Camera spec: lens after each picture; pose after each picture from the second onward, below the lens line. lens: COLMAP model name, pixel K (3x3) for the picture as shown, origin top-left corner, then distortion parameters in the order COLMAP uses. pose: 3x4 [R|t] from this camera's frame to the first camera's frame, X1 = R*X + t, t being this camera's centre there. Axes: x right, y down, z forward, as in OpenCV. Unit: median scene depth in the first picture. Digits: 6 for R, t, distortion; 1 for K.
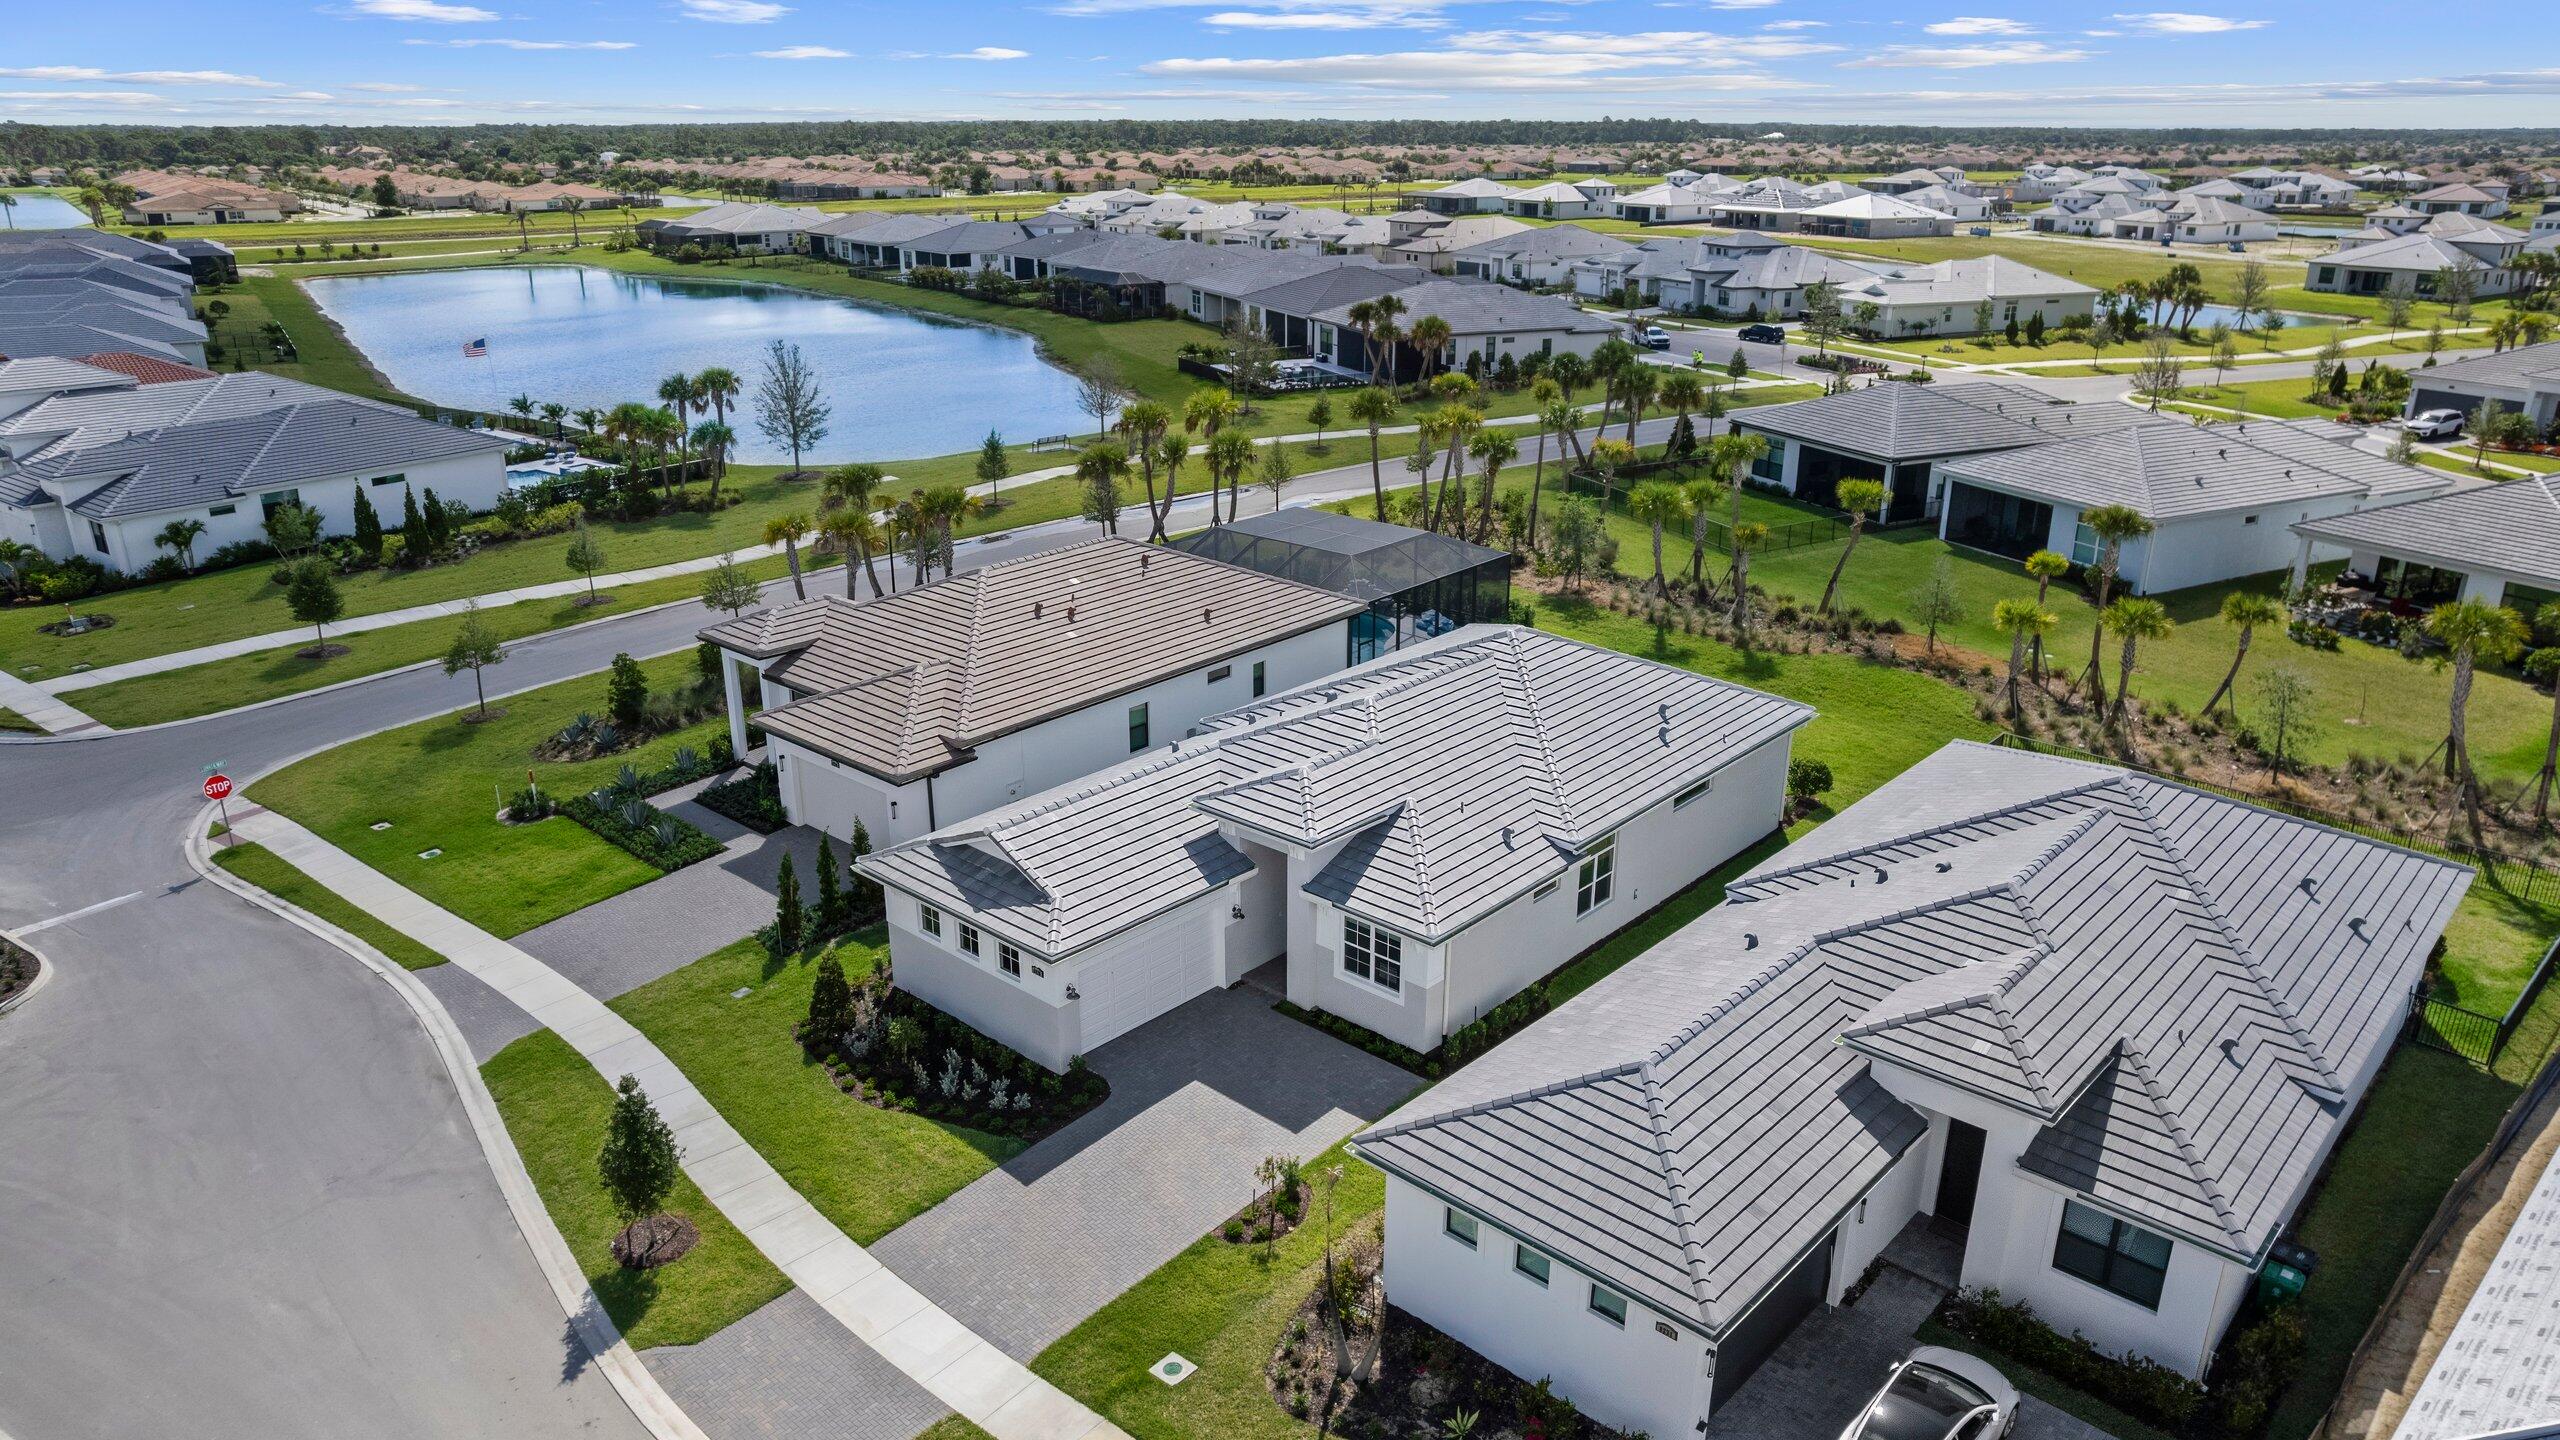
lens RADIAL K [[1648.3, 0, 1268.9], [0, 1648.3, 724.4], [0, 0, 1]] dist [-0.073533, 0.058756]
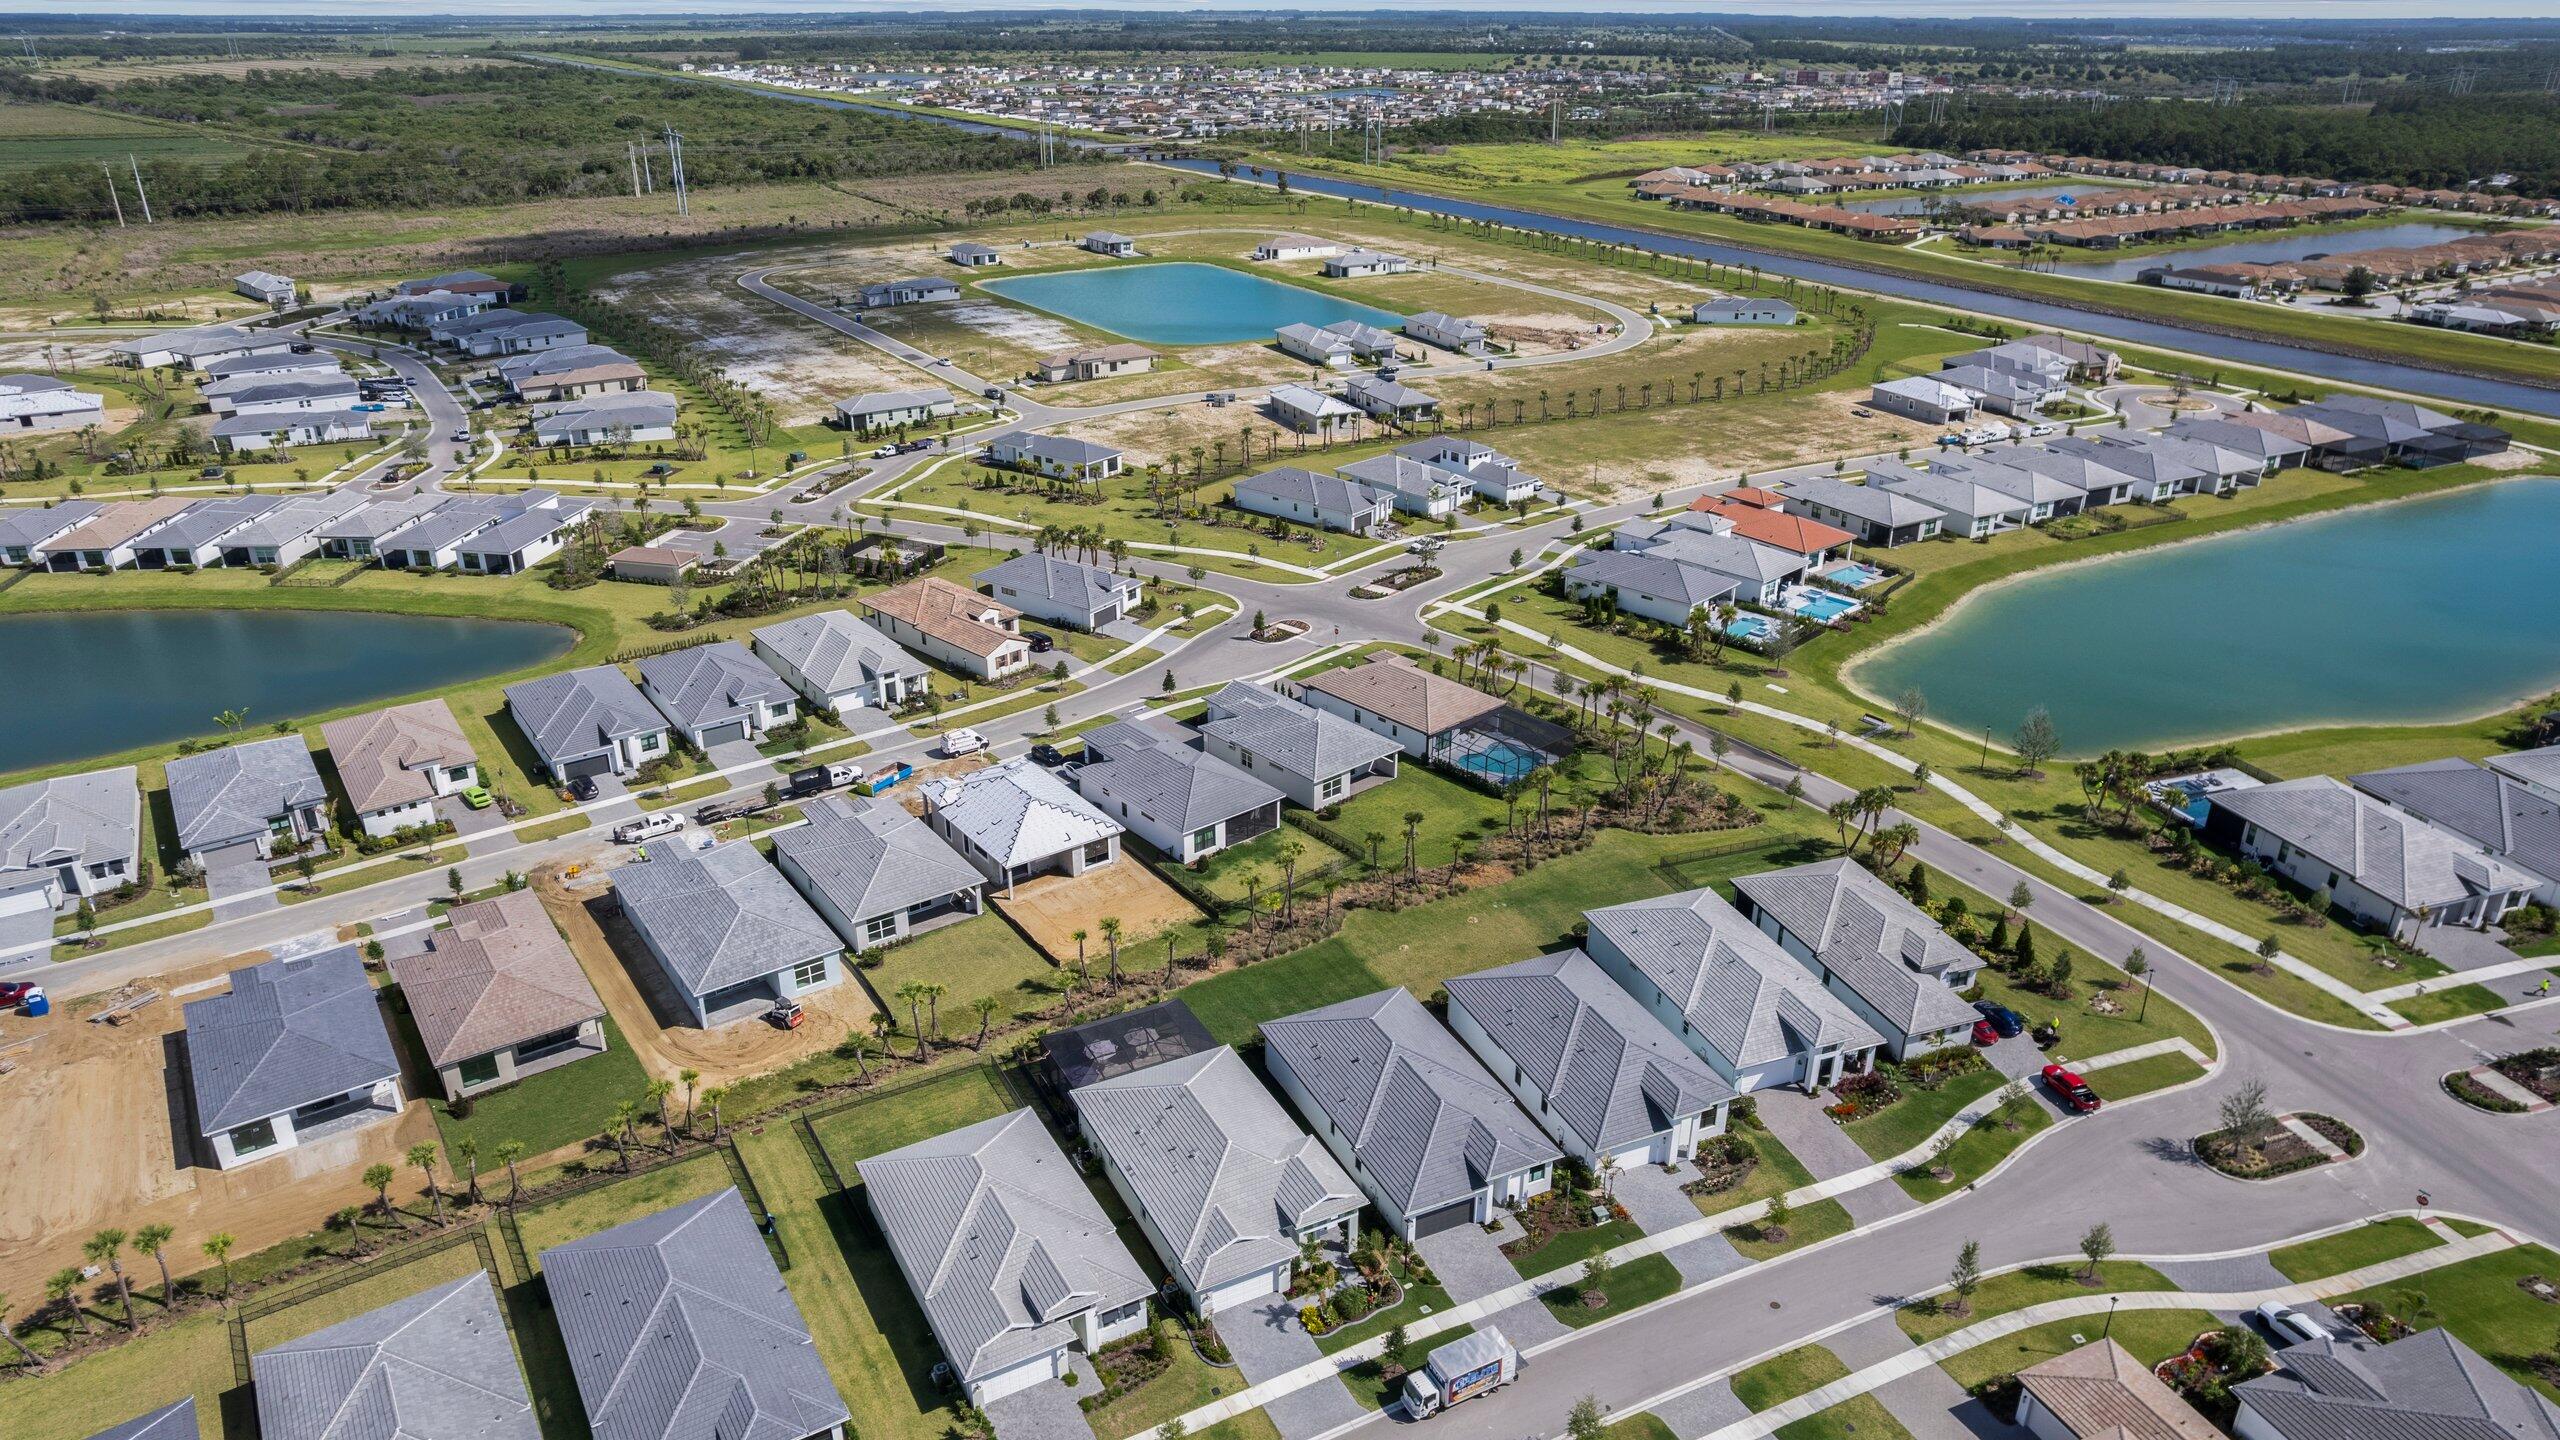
lens RADIAL K [[1648.3, 0, 1290.5], [0, 1648.3, 730.6], [0, 0, 1]] dist [-0.073533, 0.058756]
pose [[-0.104771, 0.405681, -0.907990, 3.005967], [-0.351956, 0.838801, 0.415379, -1.324090], [0.930134, 0.363092, 0.054900, 0.652972]]
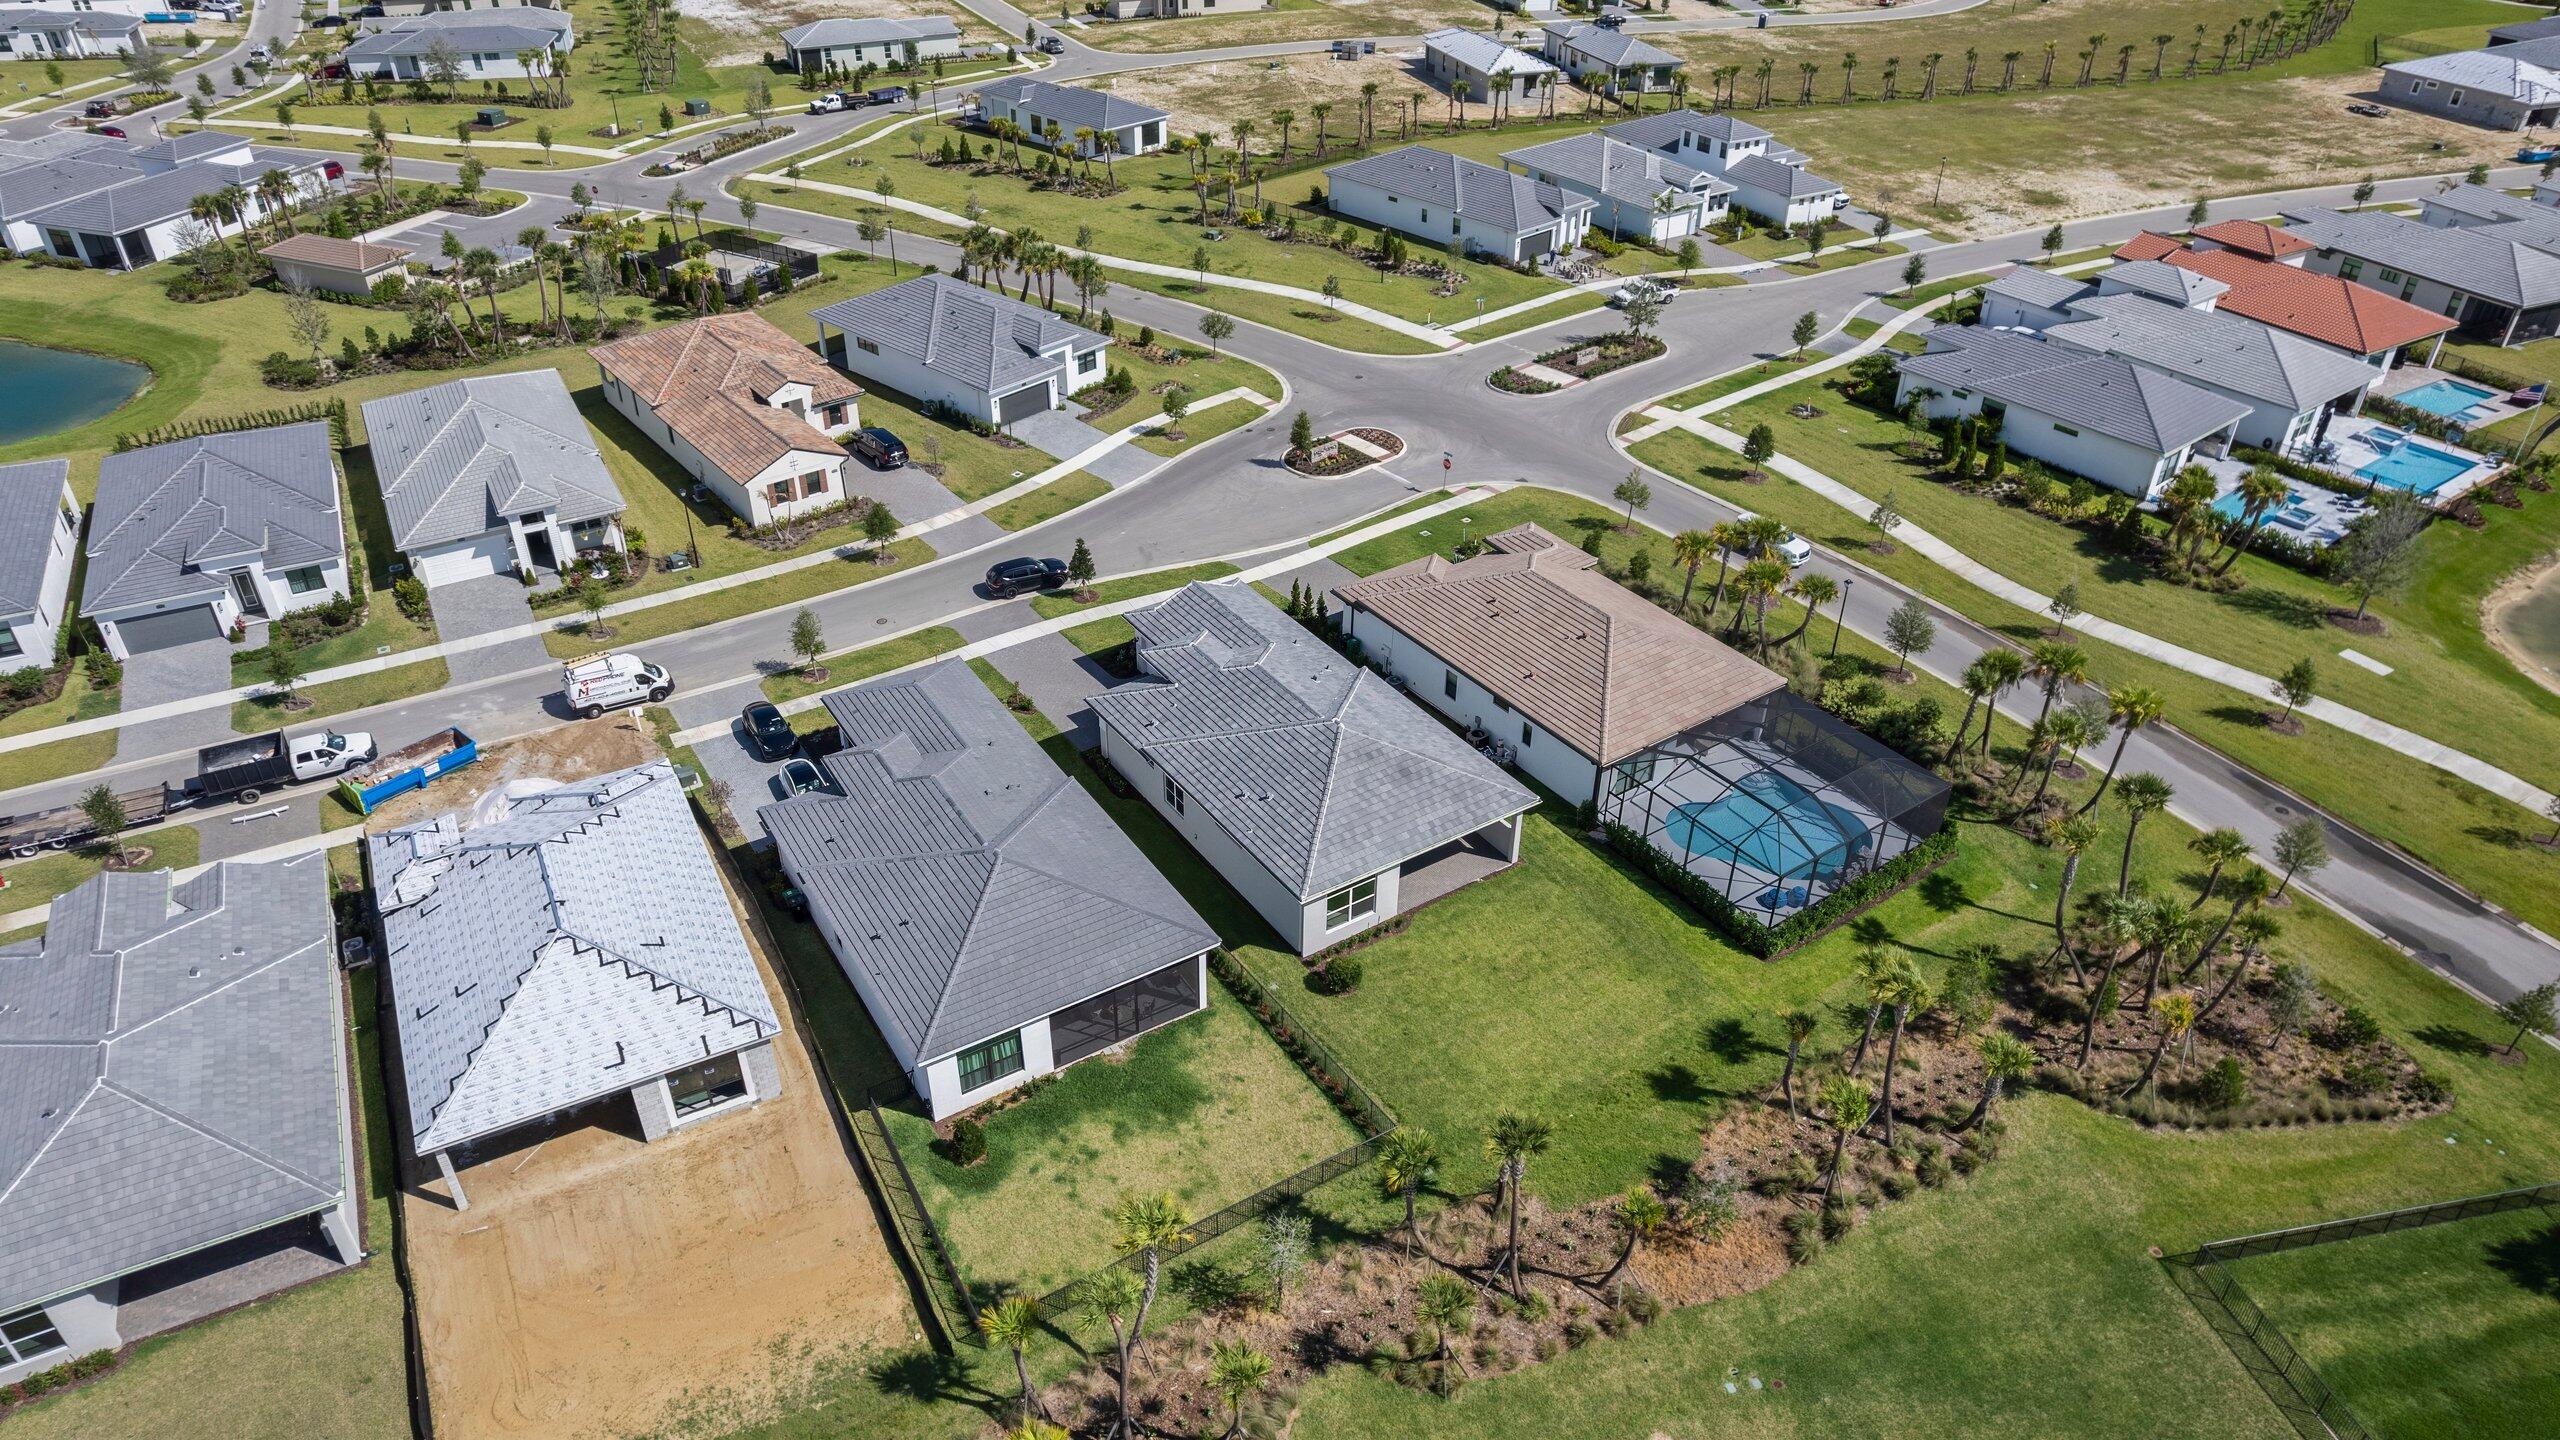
lens RADIAL K [[1648.3, 0, 1288.0], [0, 1648.3, 733.6], [0, 0, 1]] dist [-0.073533, 0.058756]
pose [[-0.237091, 0.537405, -0.809311, 1.220618], [-0.350441, 0.729664, 0.587181, -0.810139], [0.906079, 0.422831, 0.015331, 0.813486]]
